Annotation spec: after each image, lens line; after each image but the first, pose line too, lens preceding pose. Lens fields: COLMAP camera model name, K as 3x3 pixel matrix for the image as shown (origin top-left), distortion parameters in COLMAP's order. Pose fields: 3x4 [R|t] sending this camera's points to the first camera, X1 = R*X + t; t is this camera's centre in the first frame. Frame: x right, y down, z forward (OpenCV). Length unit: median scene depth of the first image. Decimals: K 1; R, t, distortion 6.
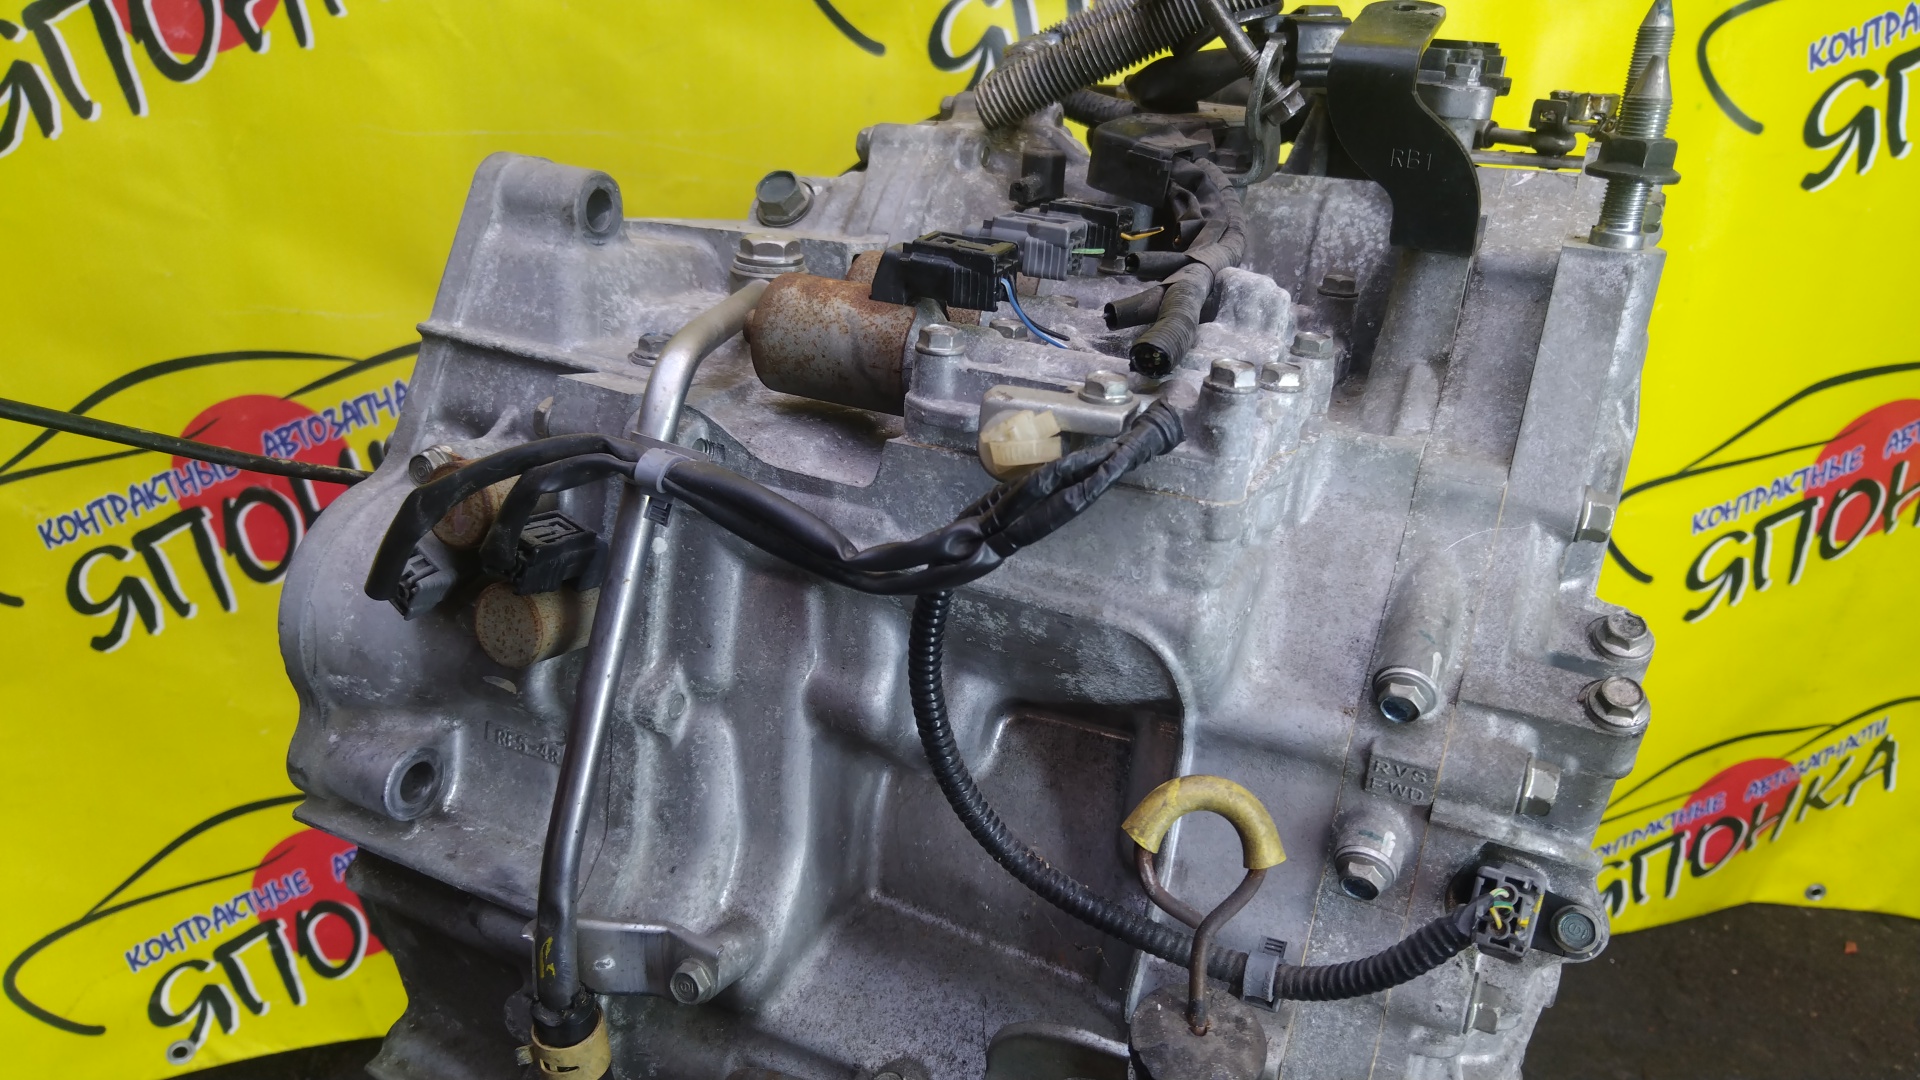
lens RADIAL K [[1368.1, 0, 942.8], [0, 1368.1, 569.8], [0, 0, 1]] dist [-0.024383, 0.021841]
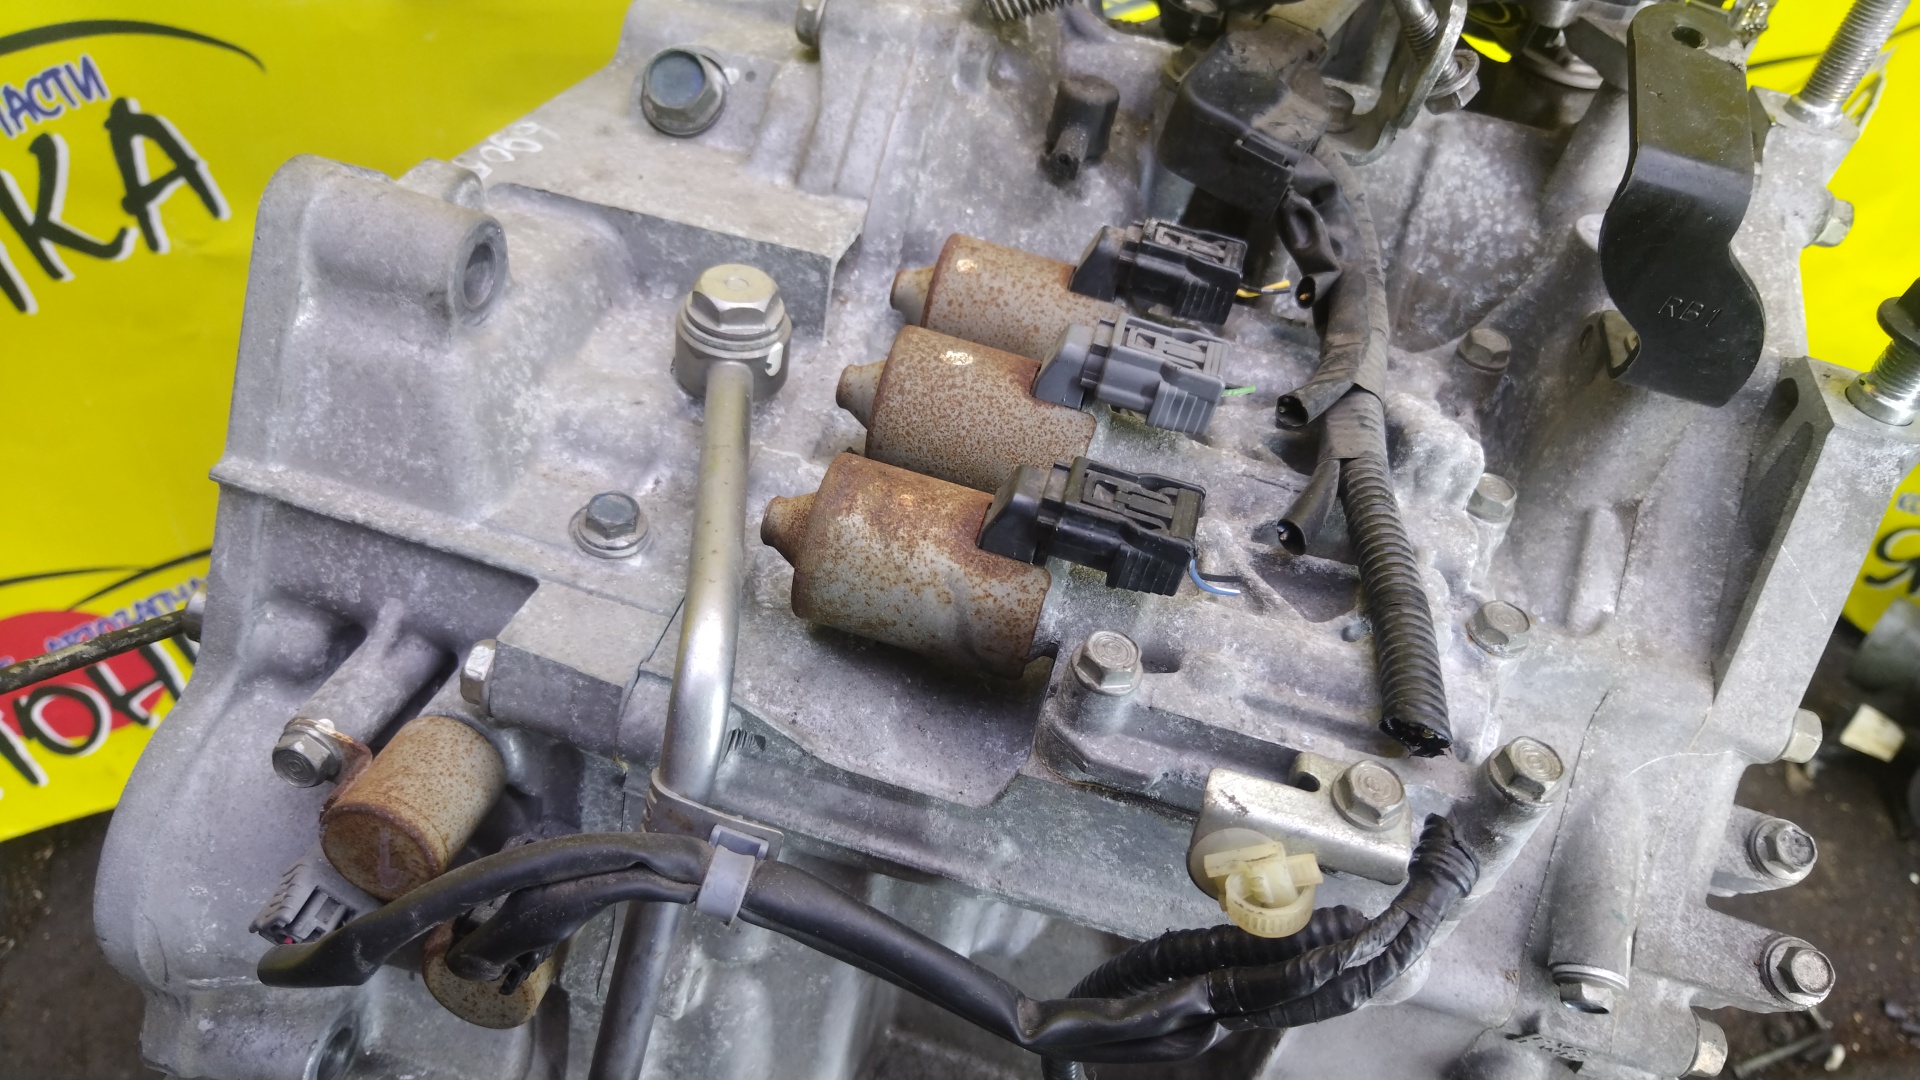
lens RADIAL K [[1368.1, 0, 970.4], [0, 1368.1, 606.4], [0, 0, 1]] dist [-0.024383, 0.021841]
pose [[0.973928, -0.072965, 0.214803, -0.171848], [-0.016486, 0.921596, 0.387800, -0.363070], [-0.226257, -0.381230, 0.896366, 0.307330]]
